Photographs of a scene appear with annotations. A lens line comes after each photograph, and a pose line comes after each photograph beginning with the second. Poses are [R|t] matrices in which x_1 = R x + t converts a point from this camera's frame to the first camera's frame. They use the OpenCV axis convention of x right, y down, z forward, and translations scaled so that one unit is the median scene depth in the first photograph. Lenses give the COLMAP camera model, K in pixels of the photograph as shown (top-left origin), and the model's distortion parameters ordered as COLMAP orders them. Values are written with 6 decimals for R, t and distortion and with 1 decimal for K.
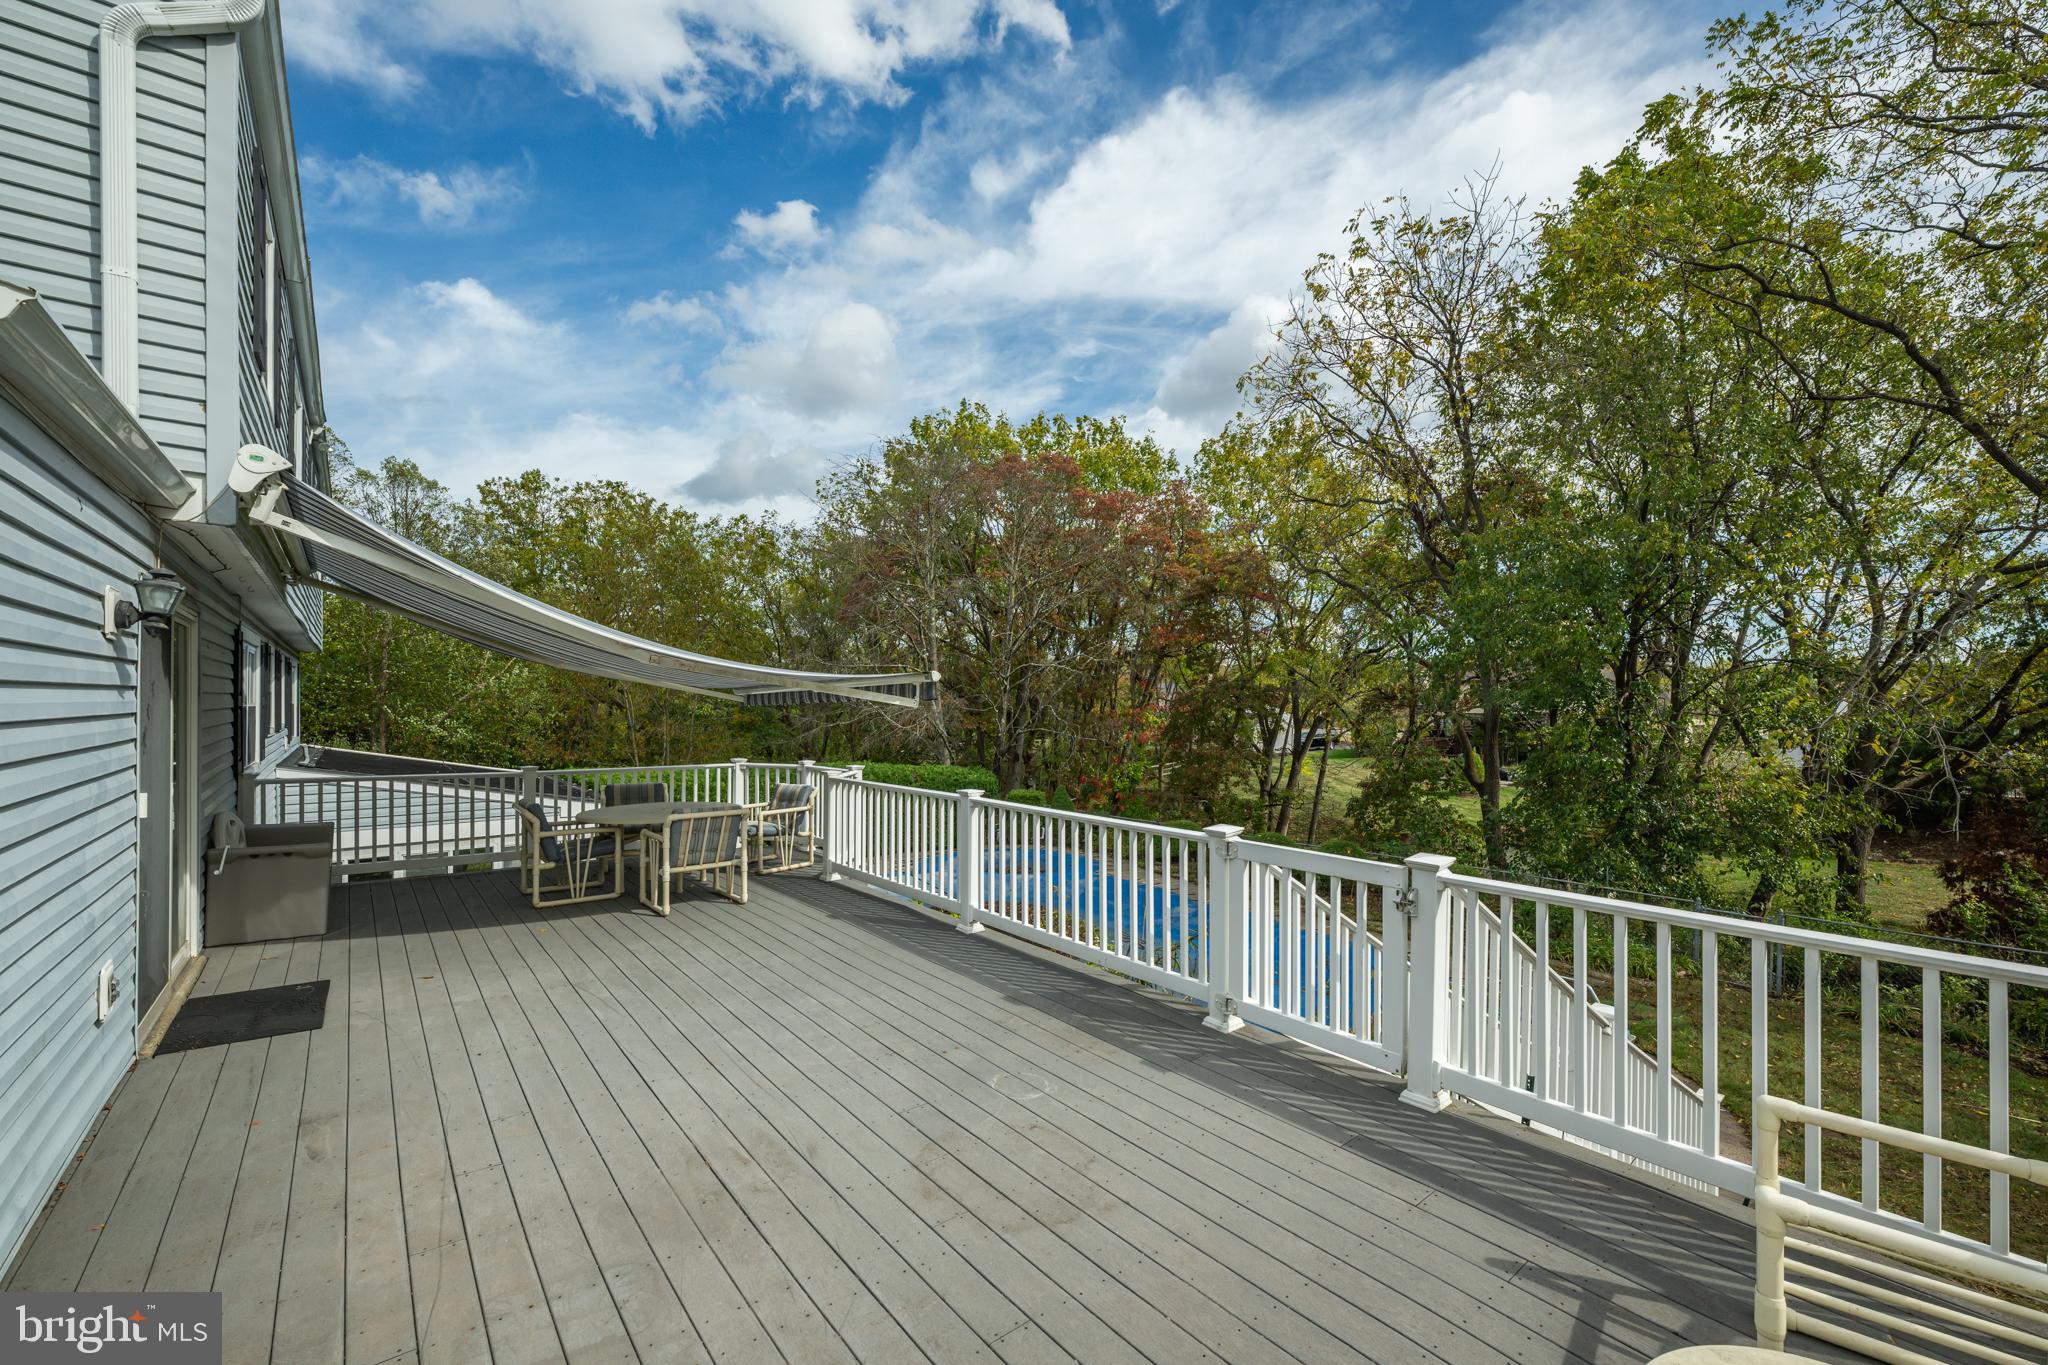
lens RADIAL K [[850.1, 0, 1024.0], [0, 850.1, 682.5], [0, 0, 1]] dist [0.002354, 0.000316]
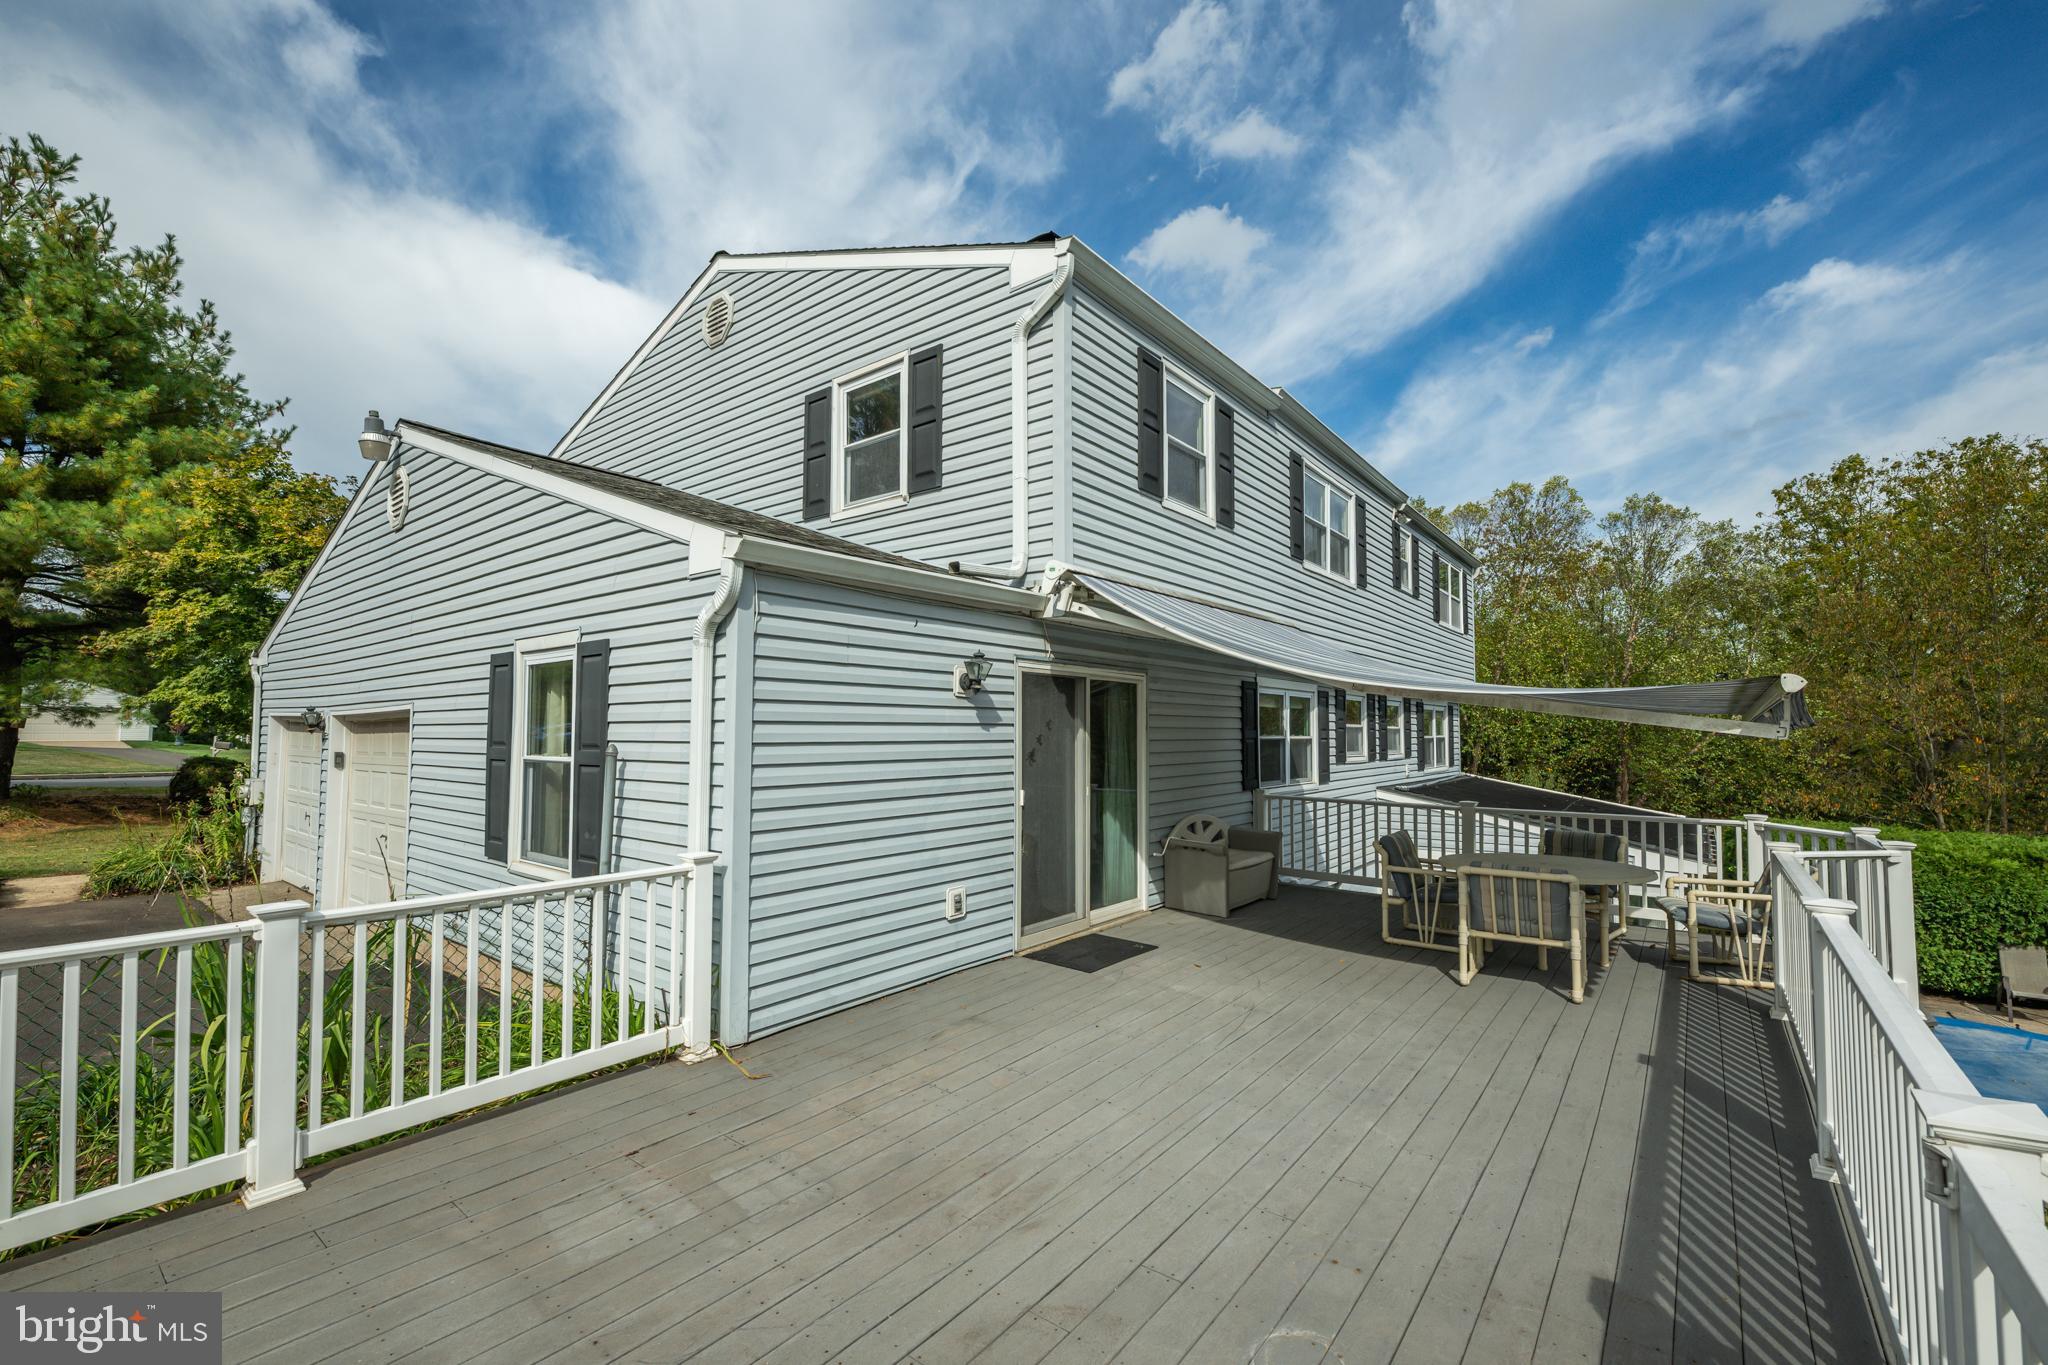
lens RADIAL K [[842.2, 0, 1024.0], [0, 842.2, 682.5], [0, 0, 1]] dist [0.017255, 0.000261]
pose [[0.228561, -0.066173, -0.971278, 0.435942], [0.023151, 0.997775, -0.062530, 0.021692], [0.973254, -0.008195, 0.229584, 0.523669]]
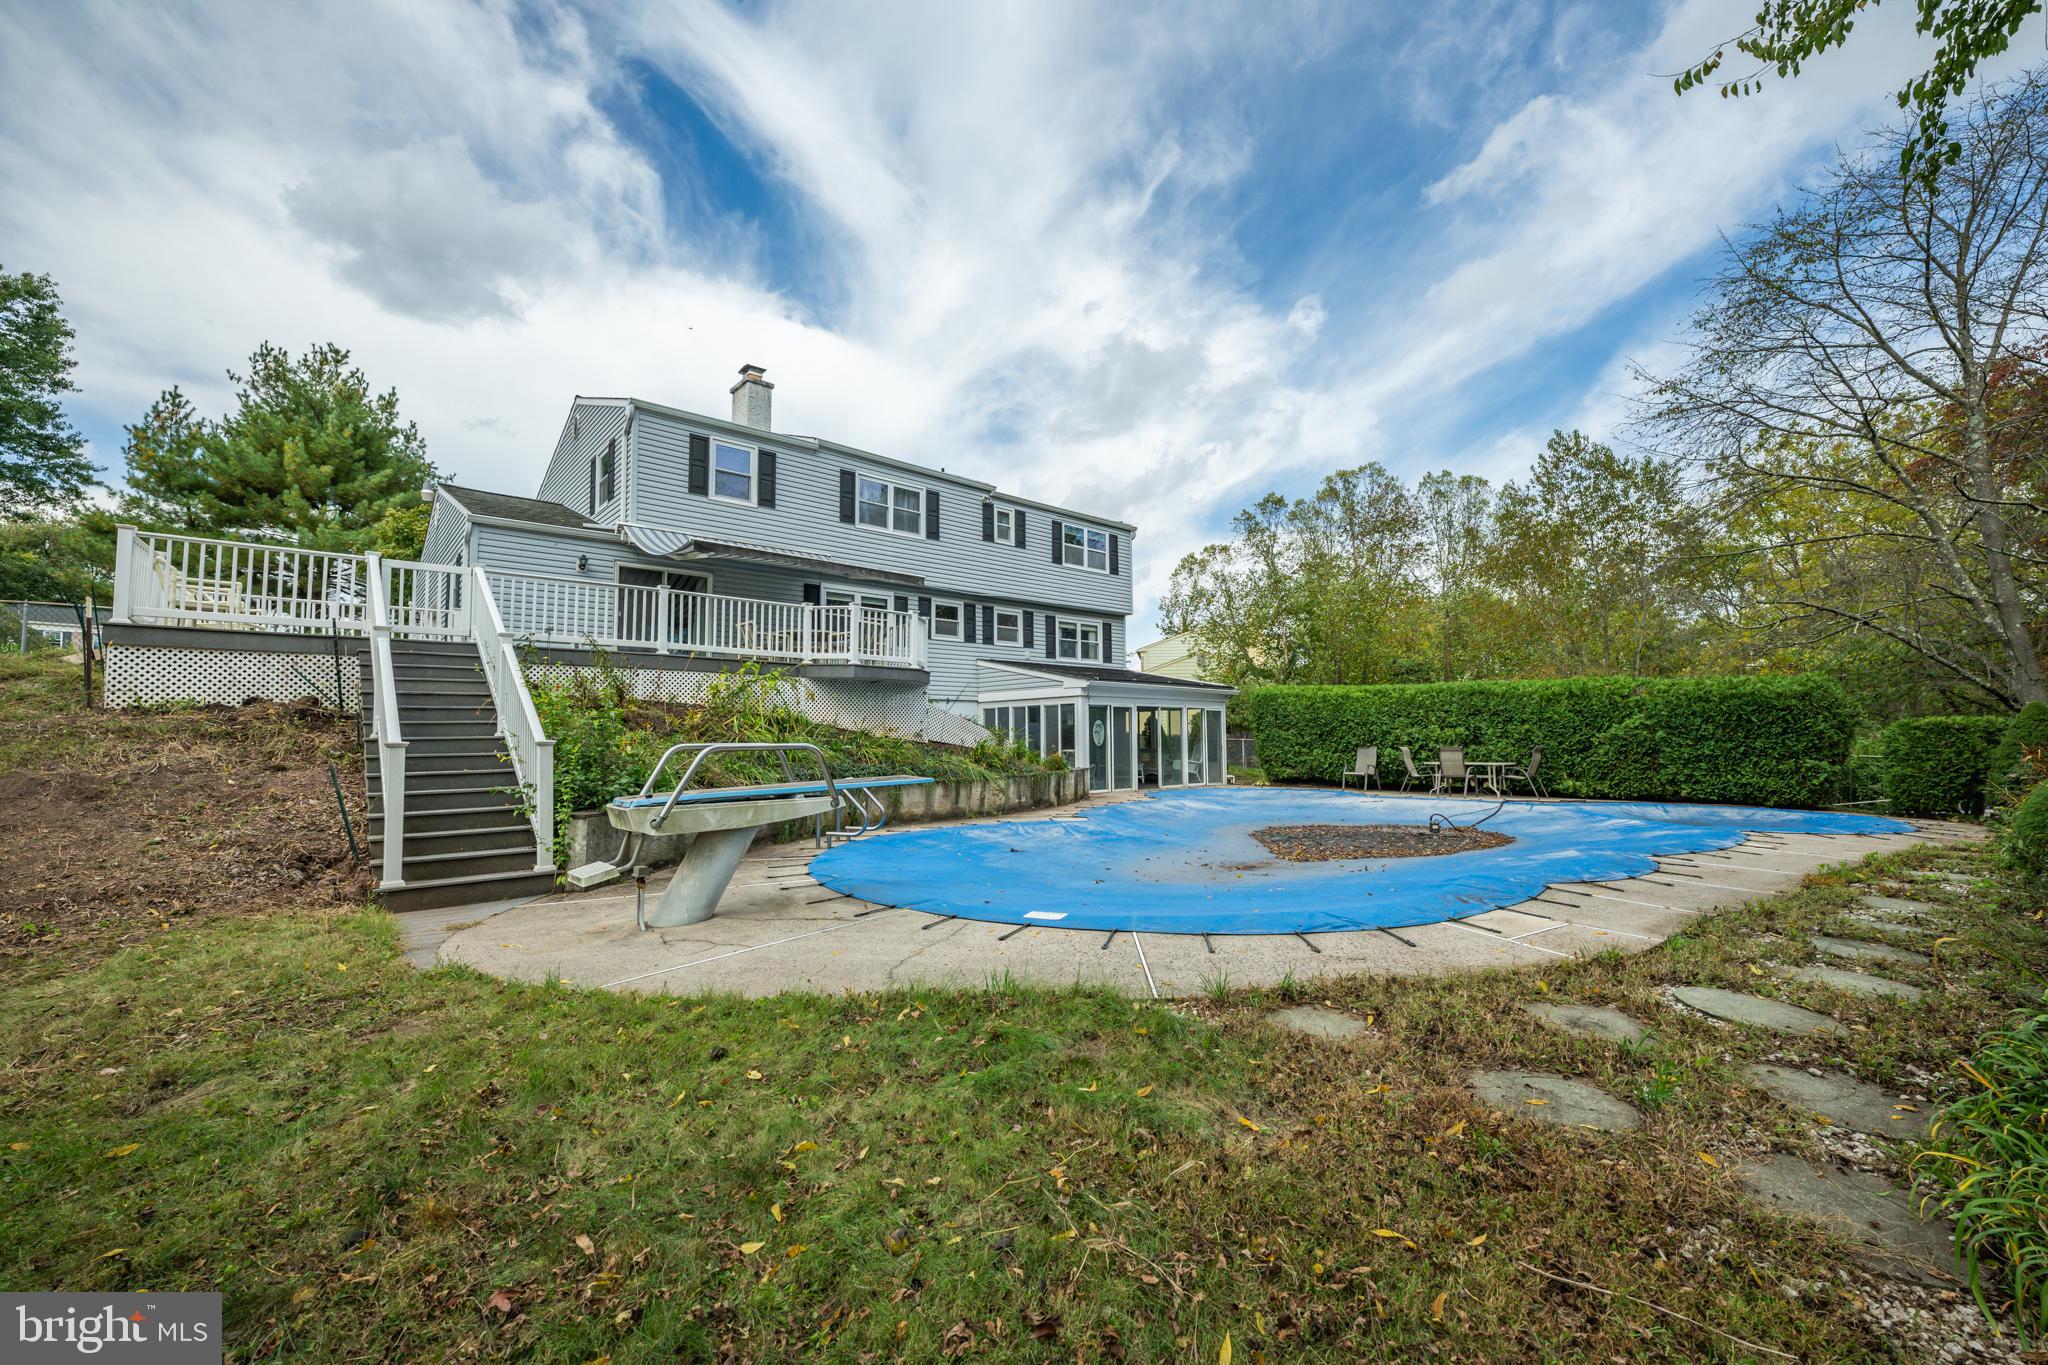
lens RADIAL K [[799.3, 0, 1024.0], [0, 799.3, 682.5], [0, 0, 1]] dist [-0.000495, -0.000067]
pose [[0.069432, -0.076313, -0.994664, 2.450452], [0.034064, 0.996670, -0.074089, 0.692021], [0.997005, -0.028738, 0.071800, 2.189190]]
